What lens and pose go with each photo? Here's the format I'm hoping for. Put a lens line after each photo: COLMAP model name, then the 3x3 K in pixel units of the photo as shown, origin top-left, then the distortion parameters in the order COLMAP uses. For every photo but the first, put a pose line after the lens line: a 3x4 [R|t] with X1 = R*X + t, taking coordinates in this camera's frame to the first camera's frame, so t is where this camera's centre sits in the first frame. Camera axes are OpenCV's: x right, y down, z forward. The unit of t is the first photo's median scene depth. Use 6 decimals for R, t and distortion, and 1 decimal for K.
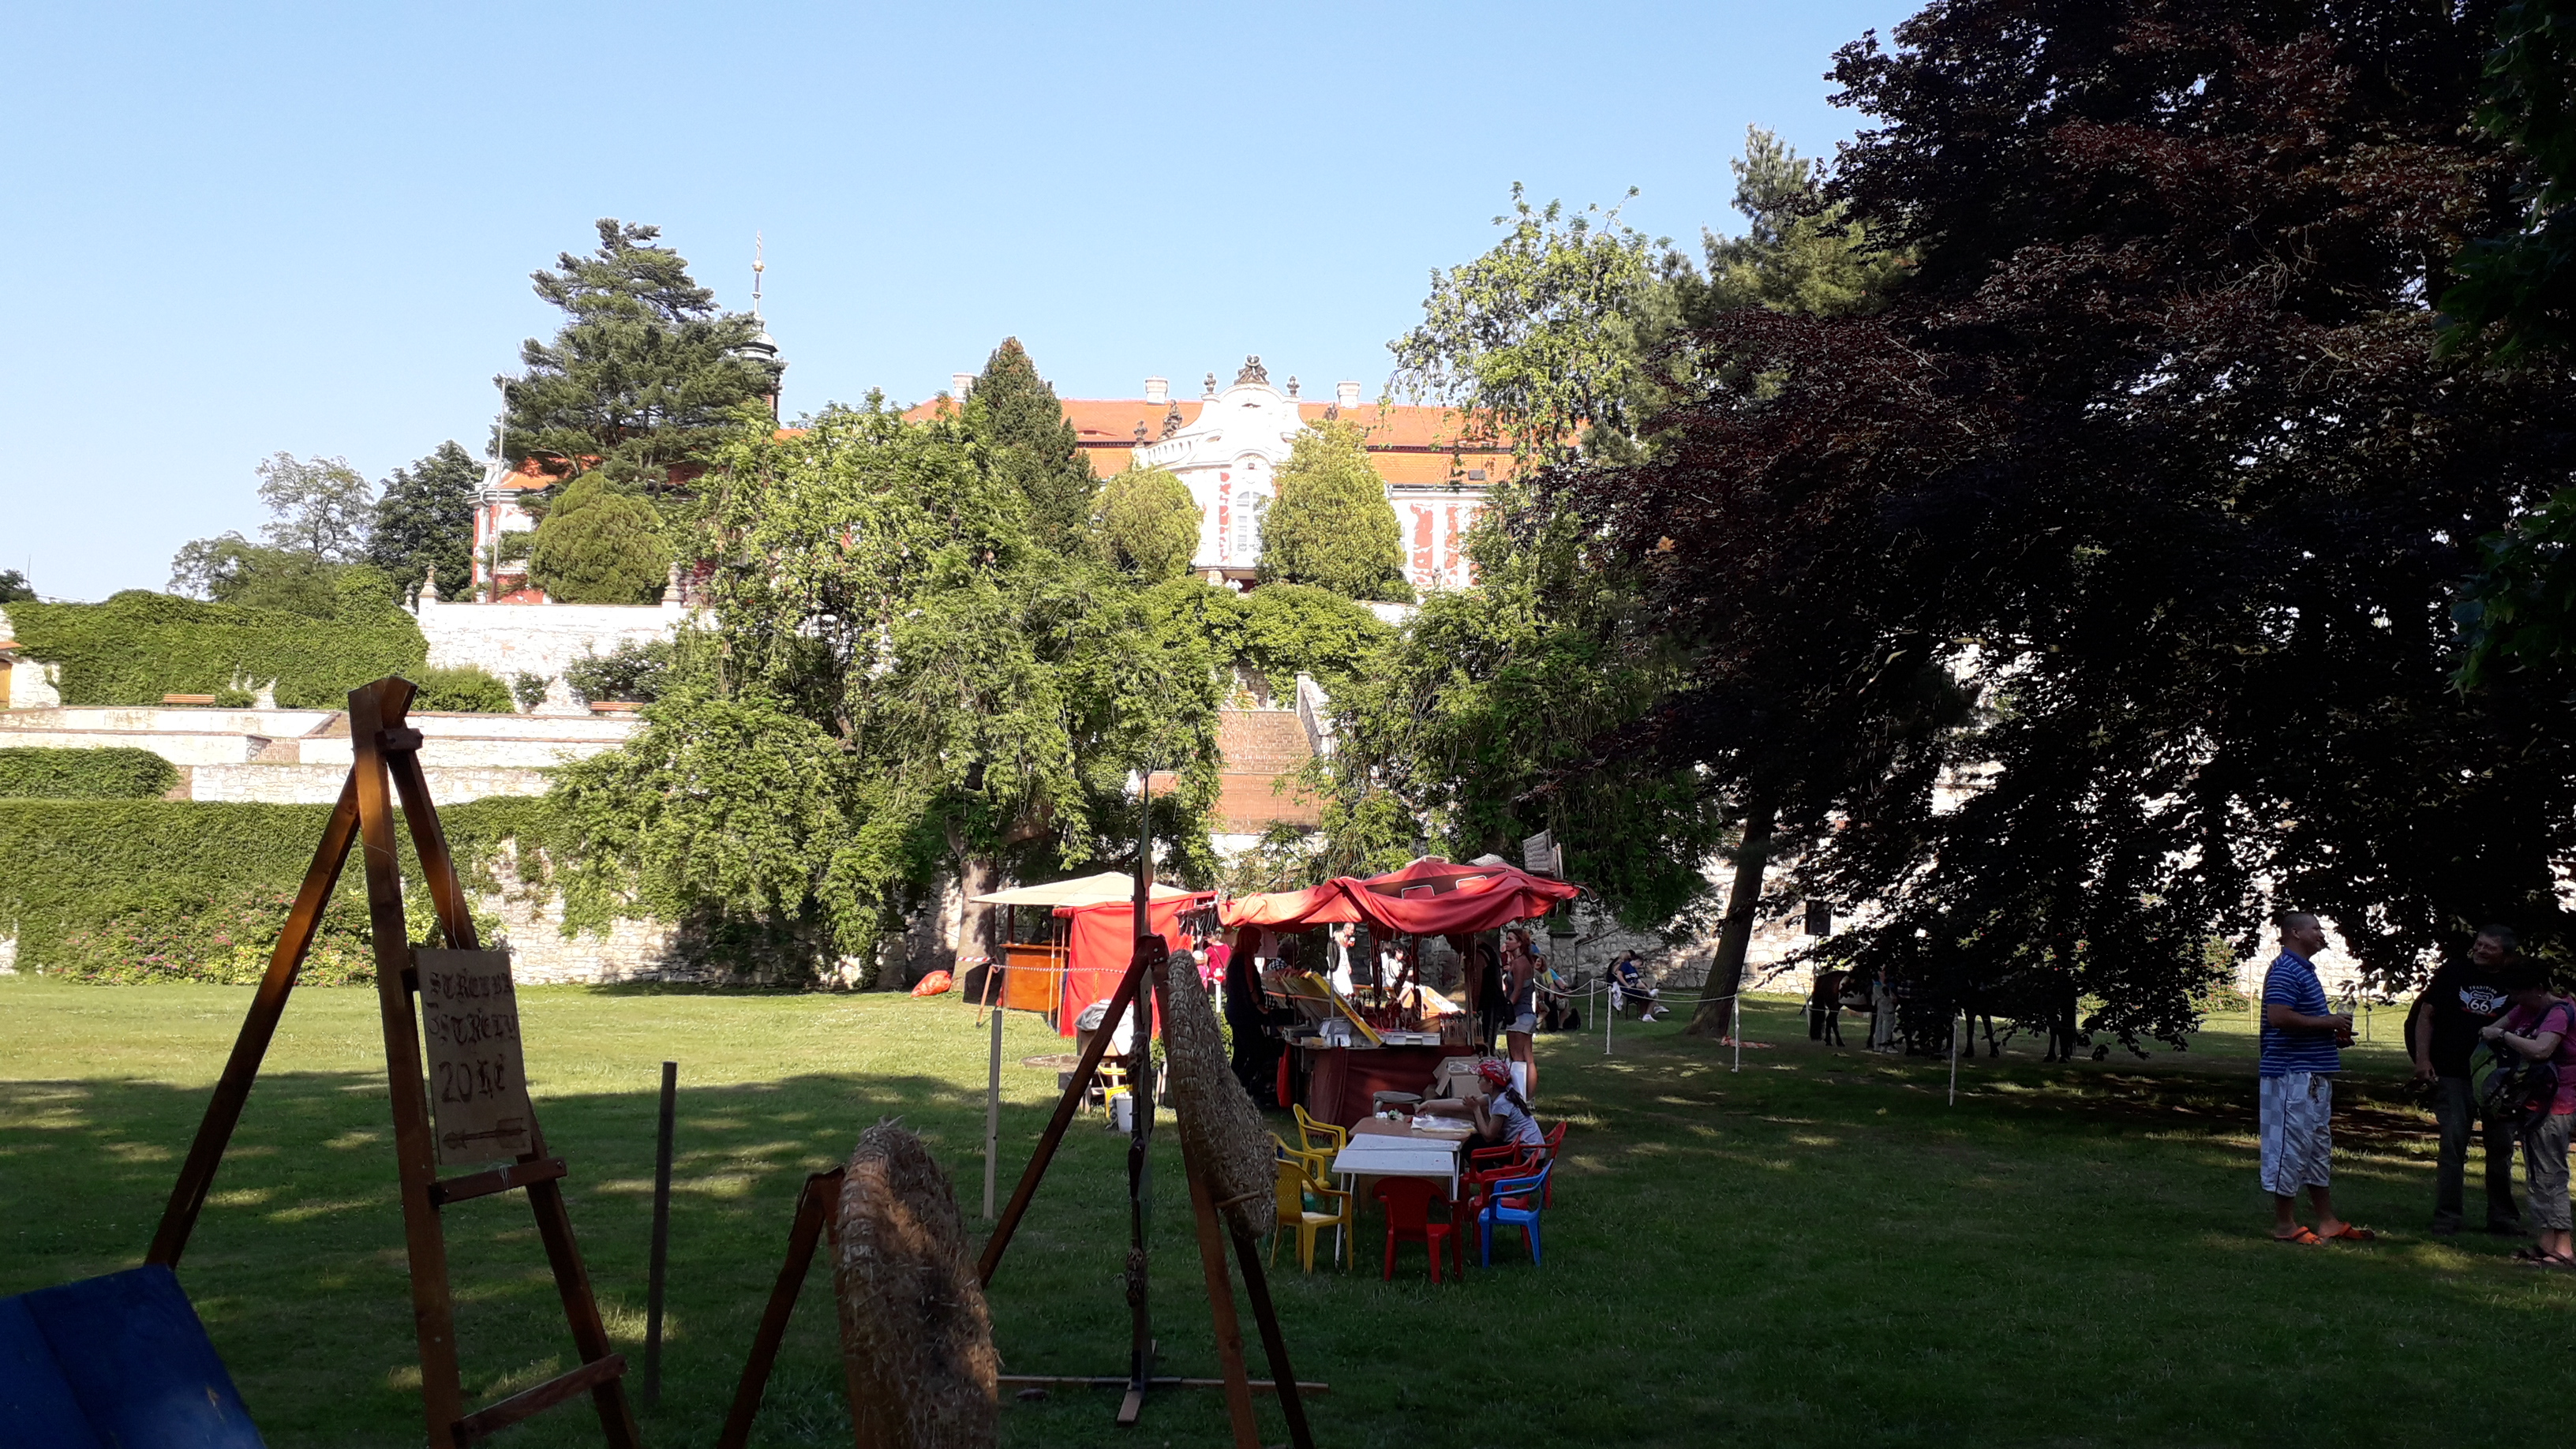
lens RADIAL K [[1965.3, 0, 1298.7], [0, 1965.3, 748.4], [0, 0, 1]] dist [-0.001295, -0.019406]
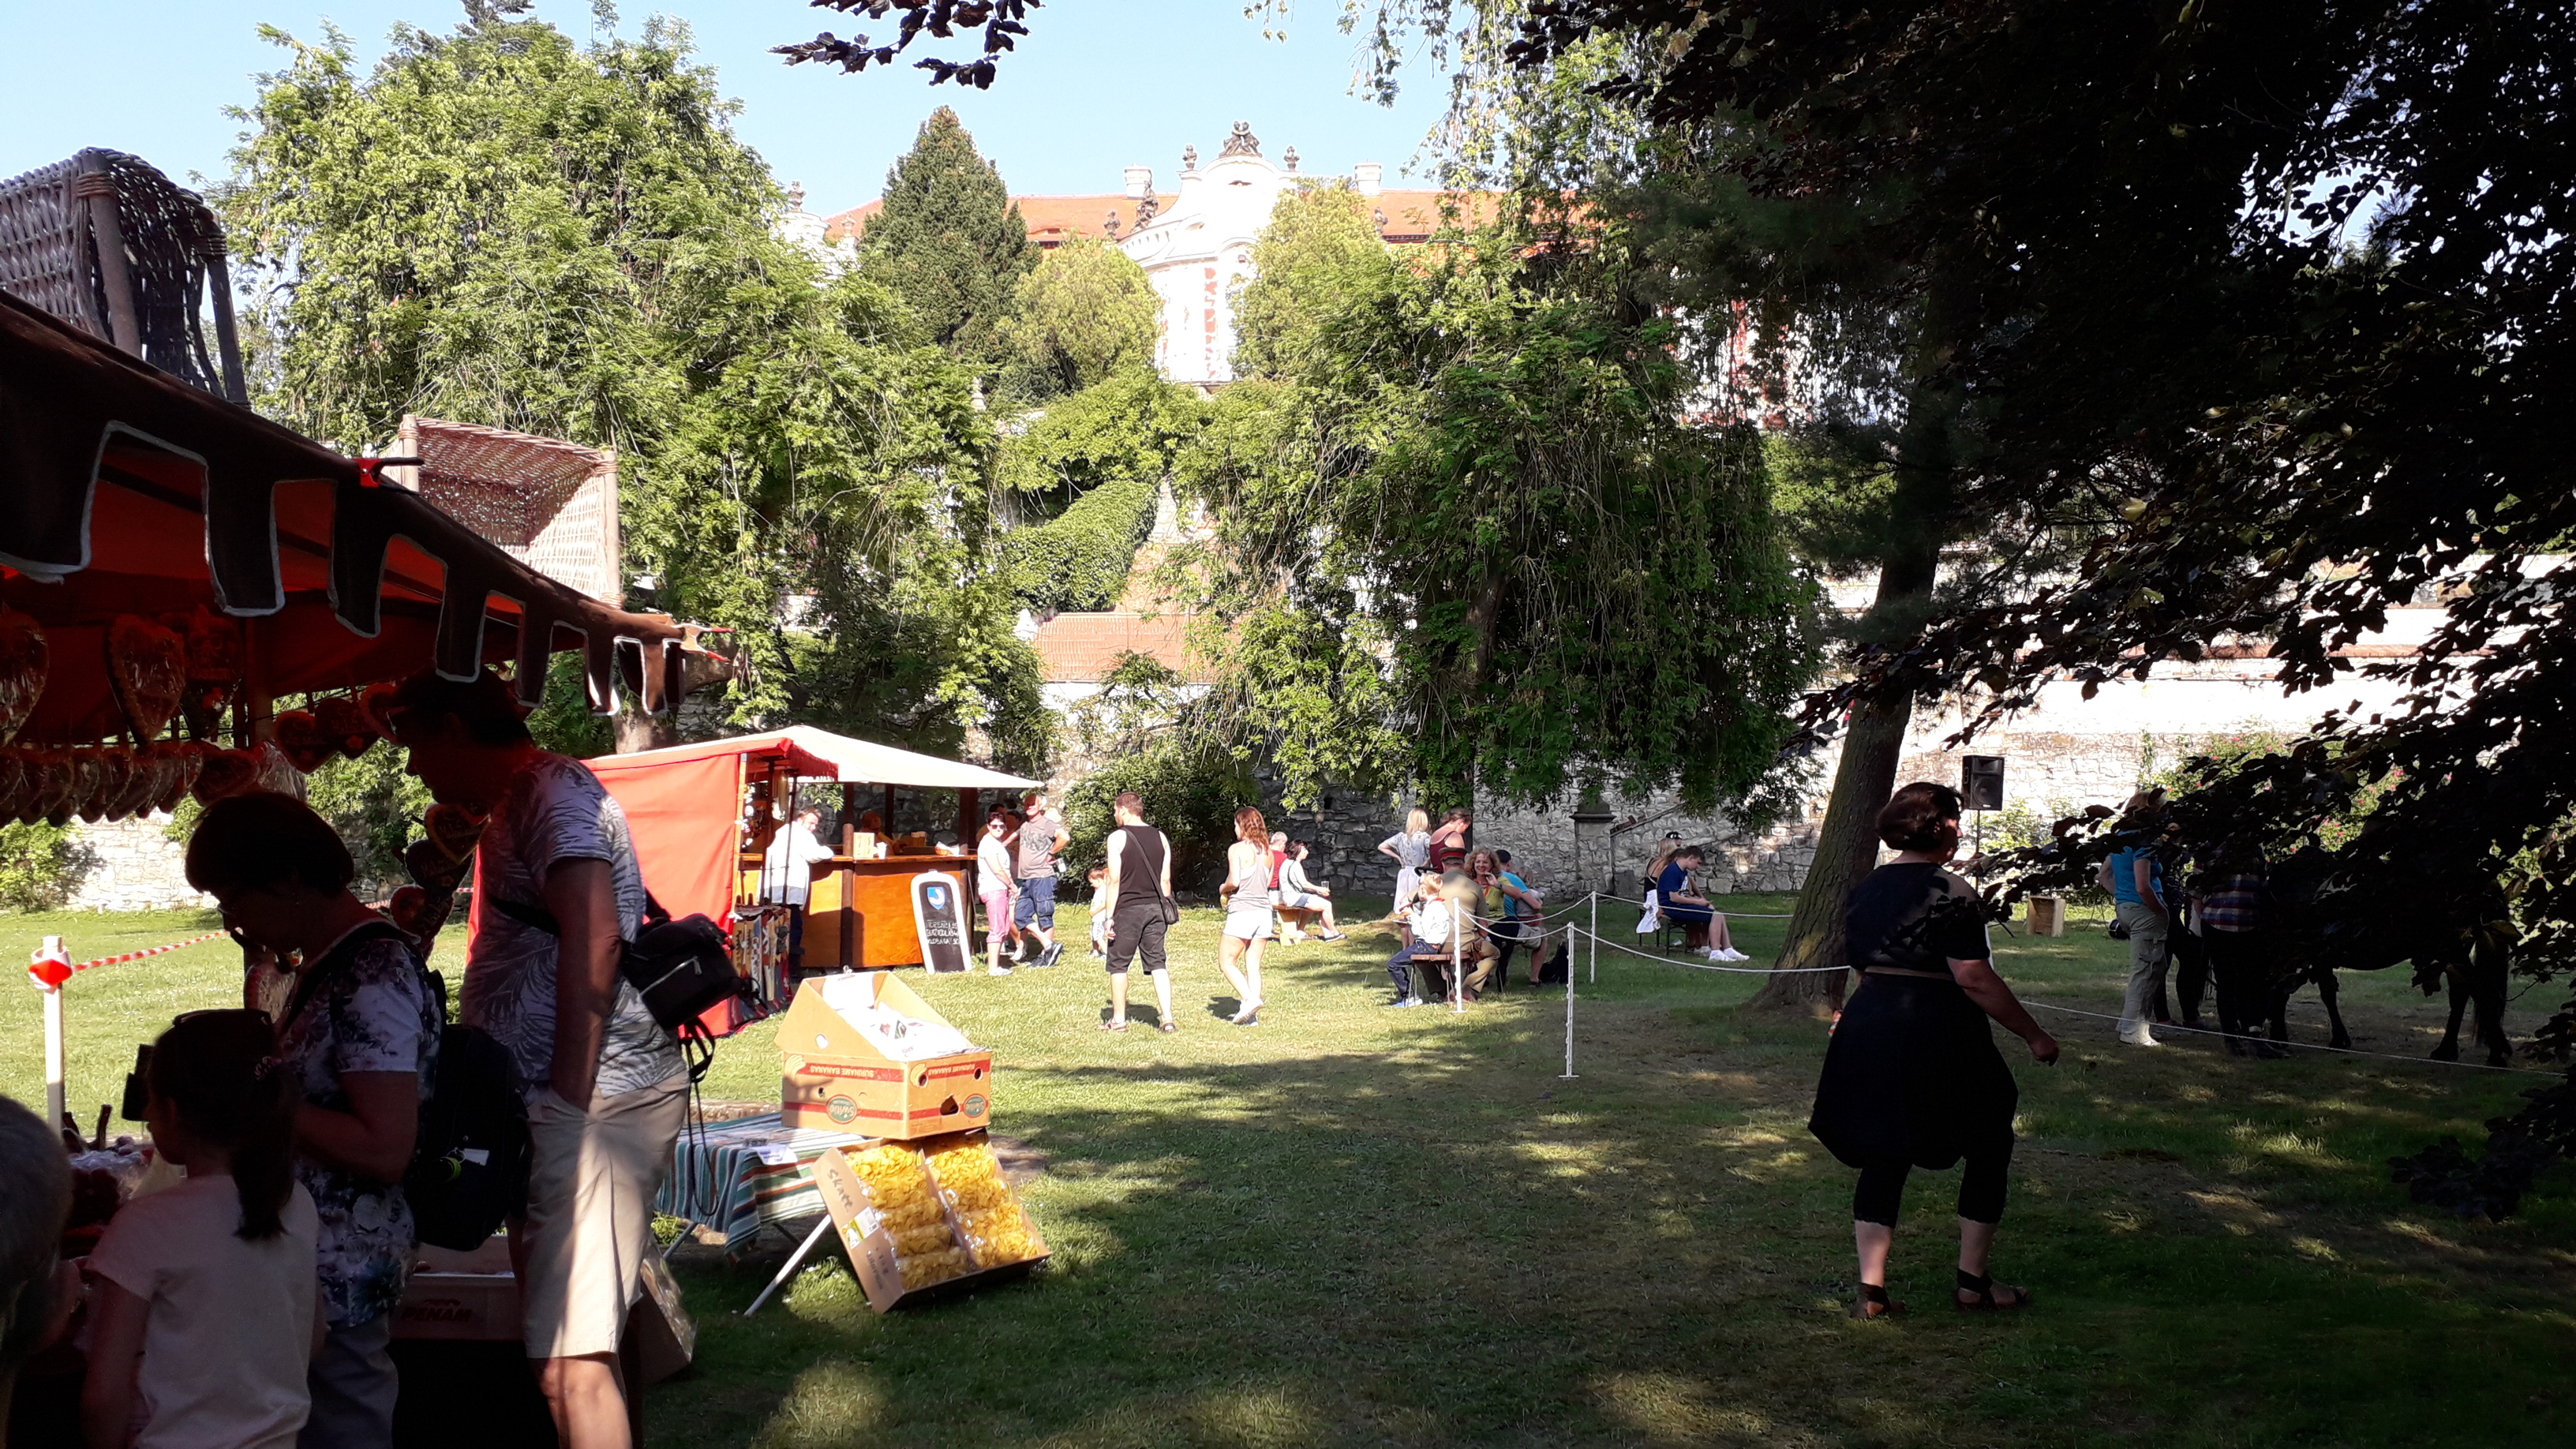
lens RADIAL K [[1954.6, 0, 1283.0], [0, 1954.6, 789.6], [0, 0, 1]] dist [-0.001905, -0.005796]
pose [[0.998120, -0.016598, -0.059004, 0.046894], [0.020863, 0.997157, 0.072411, 0.022792], [0.057634, -0.073505, 0.995628, 0.219810]]
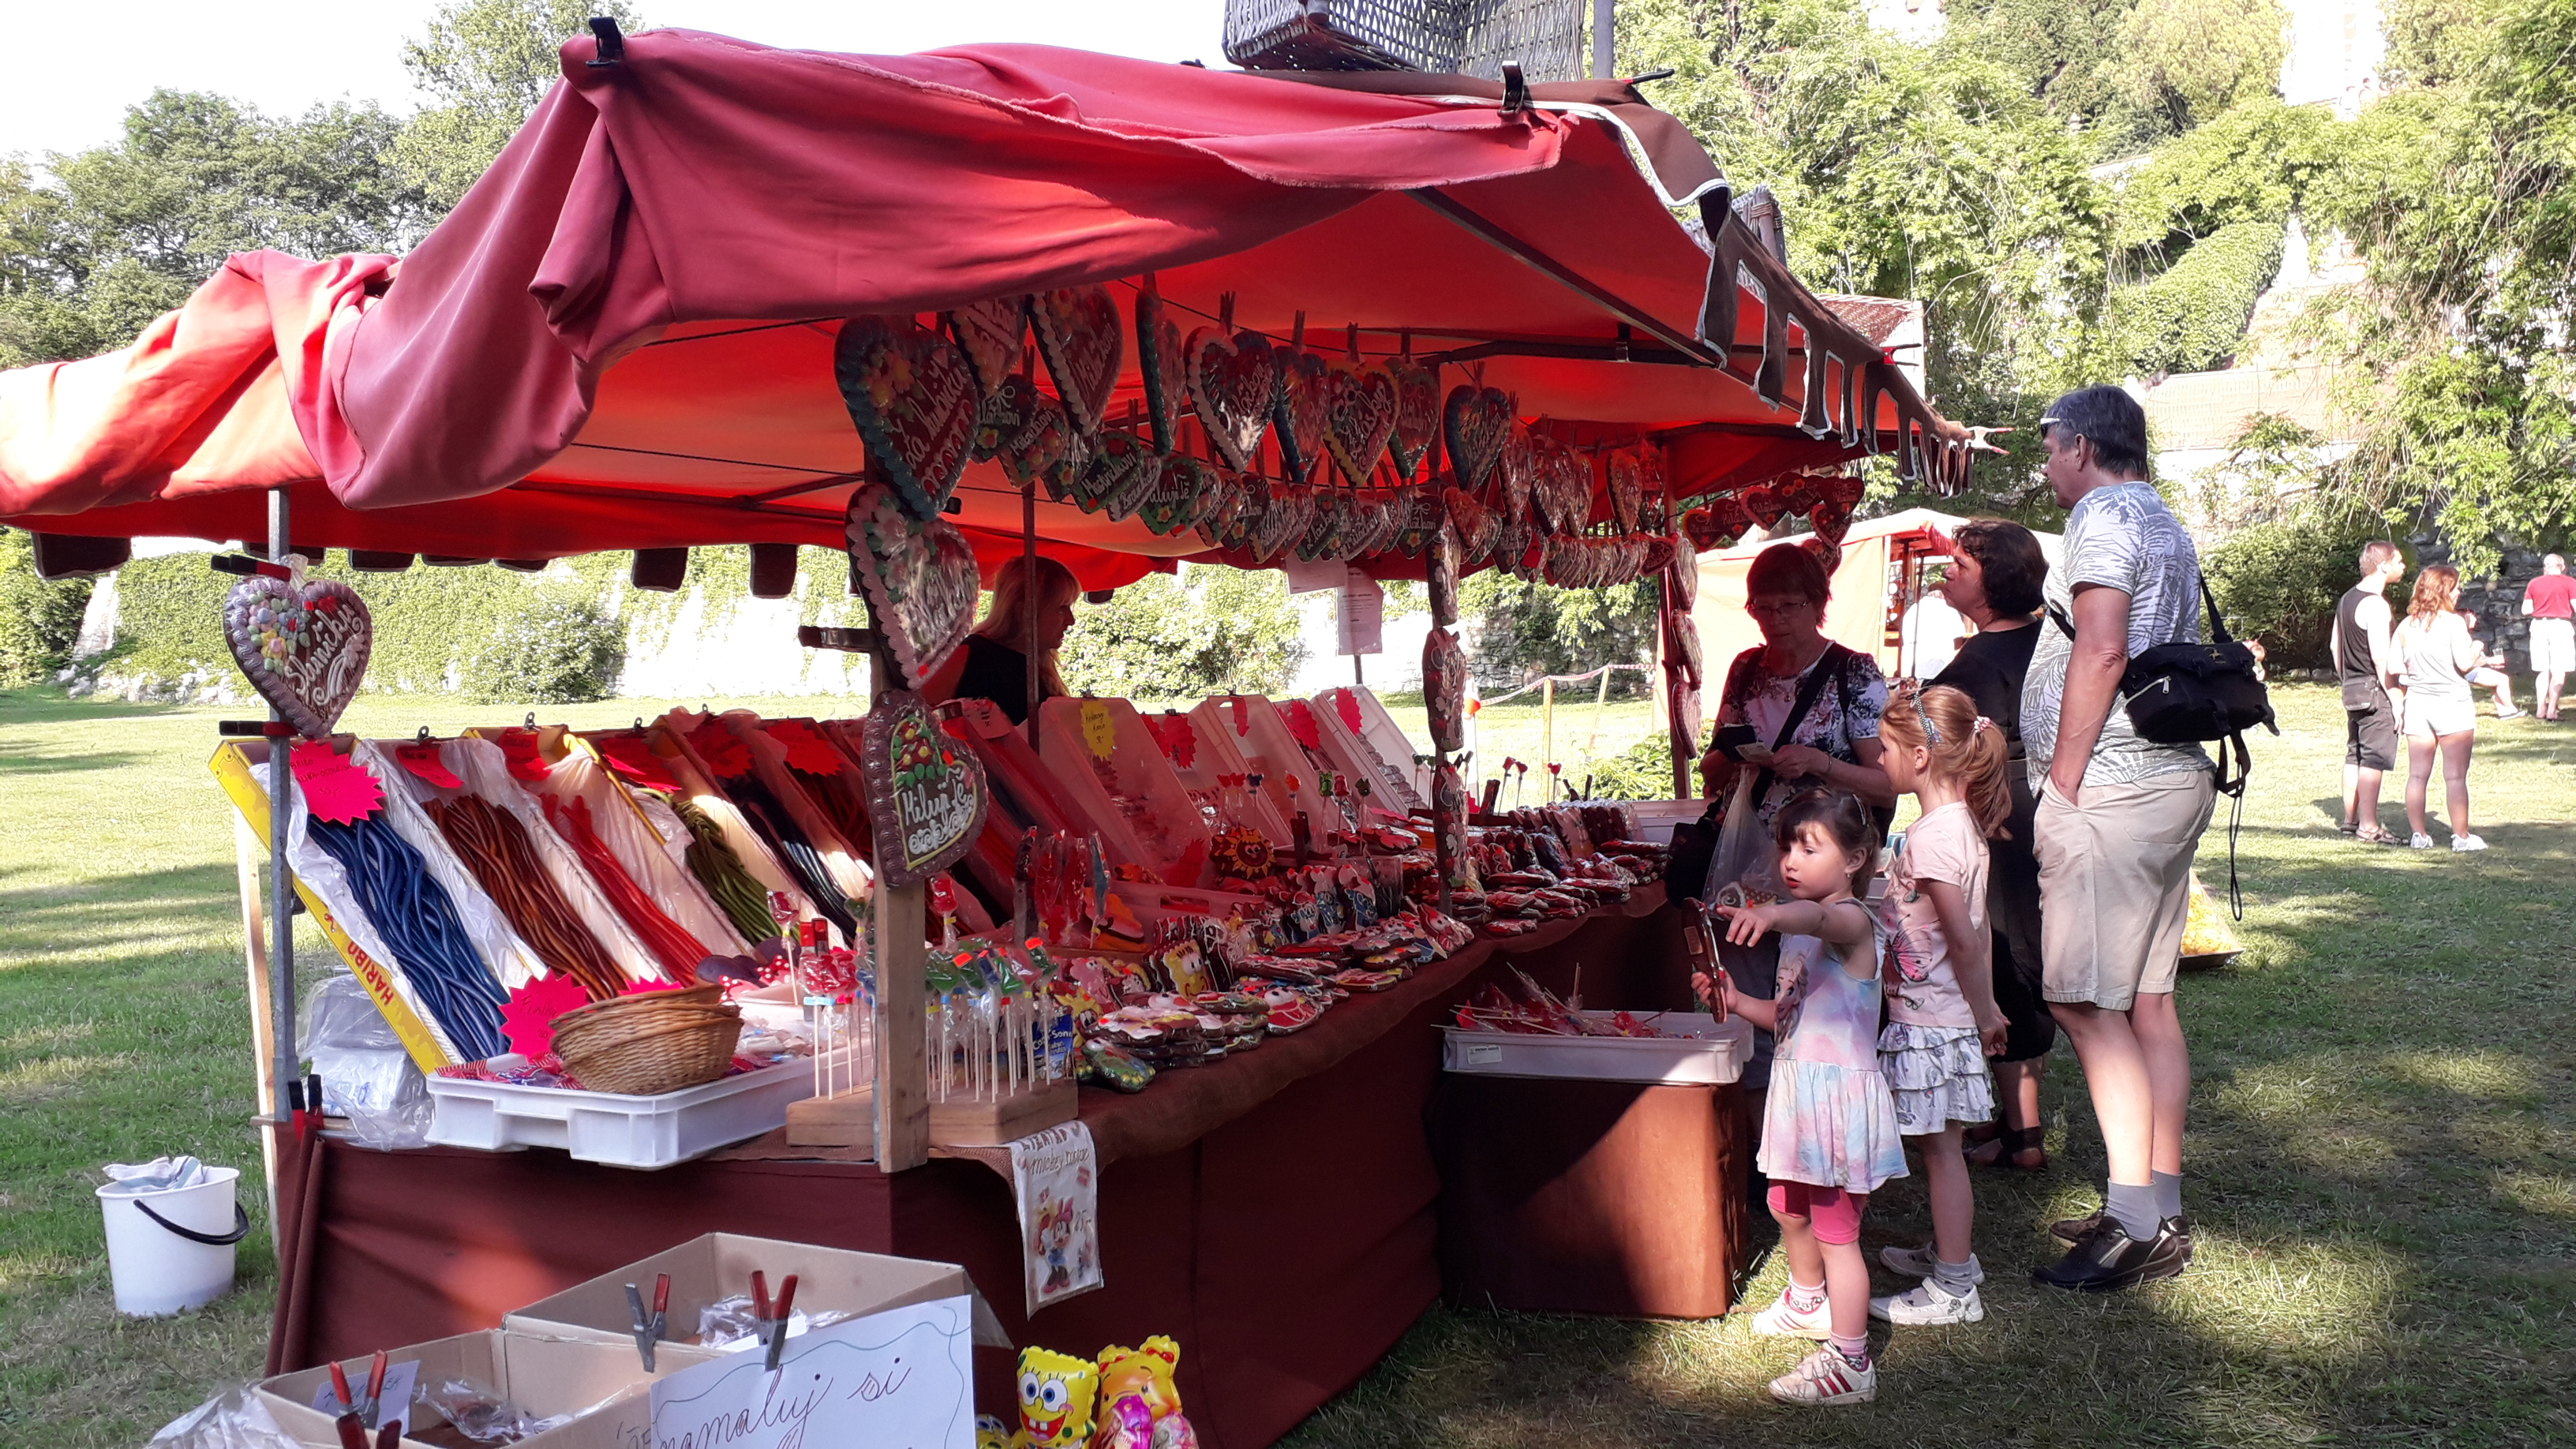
lens RADIAL K [[1965.3, 0, 1298.7], [0, 1965.3, 748.4], [0, 0, 1]] dist [-0.001295, -0.019406]
pose [[0.833710, -0.000739, -0.552202, 0.046413], [0.086408, 0.987855, 0.129137, 0.021930], [0.545400, -0.155378, 0.823648, 0.196974]]
